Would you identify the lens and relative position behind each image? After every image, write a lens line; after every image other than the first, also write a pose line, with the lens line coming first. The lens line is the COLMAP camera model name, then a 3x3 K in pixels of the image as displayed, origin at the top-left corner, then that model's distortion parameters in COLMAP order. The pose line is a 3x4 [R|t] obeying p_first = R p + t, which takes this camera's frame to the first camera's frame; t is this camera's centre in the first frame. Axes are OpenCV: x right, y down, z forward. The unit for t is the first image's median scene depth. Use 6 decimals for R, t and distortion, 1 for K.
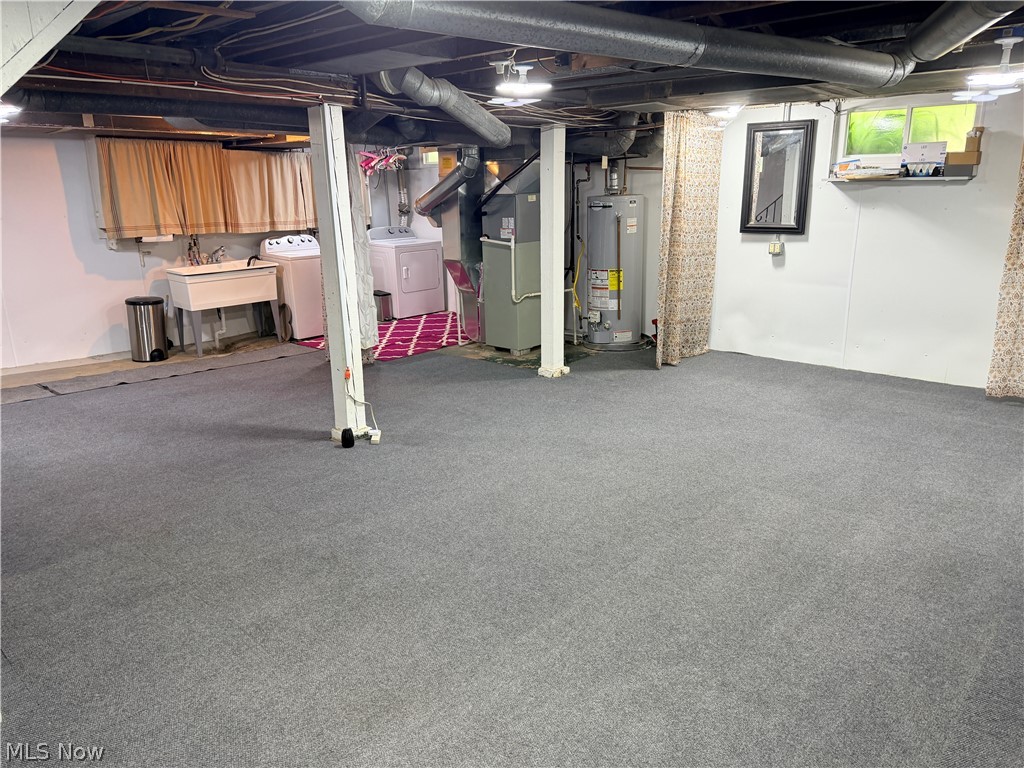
lens RADIAL K [[715.0, 0, 508.7], [0, 715.0, 387.5], [0, 0, 1]] dist [0.116674, -0.181500]
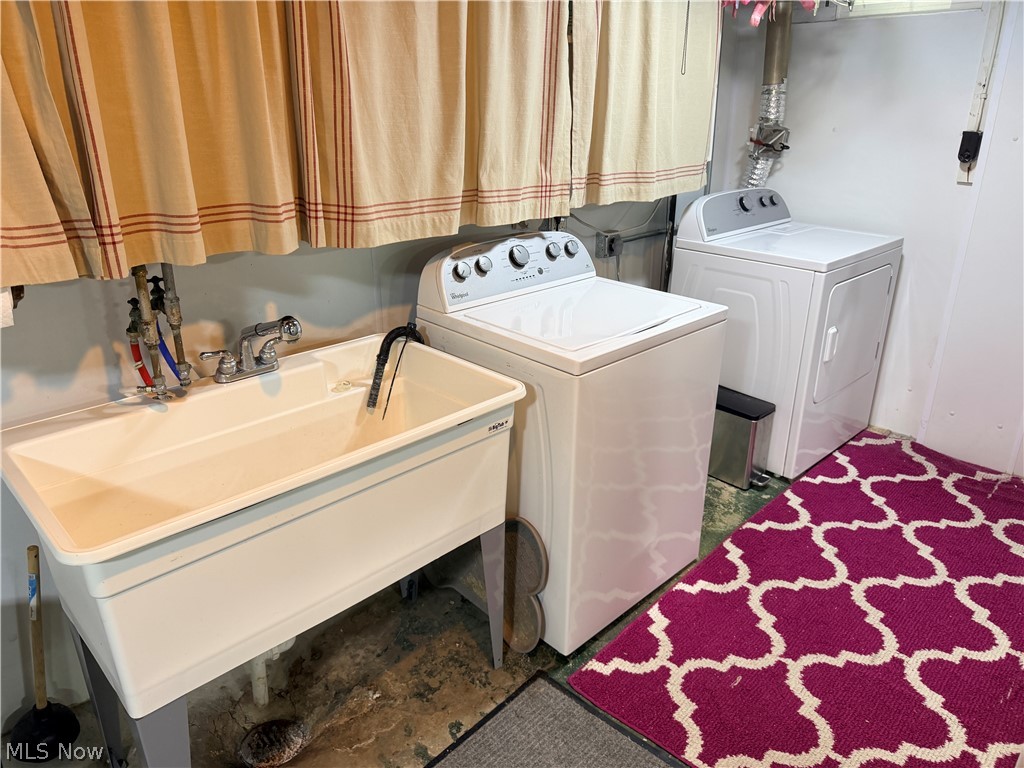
lens RADIAL K [[715.0, 0, 508.7], [0, 715.0, 387.5], [0, 0, 1]] dist [0.116674, -0.181500]
pose [[0.998819, 0.028634, -0.039260, -0.304839], [-0.025060, 0.995746, 0.088670, -0.184744], [0.041632, -0.087582, 0.995287, 0.751458]]
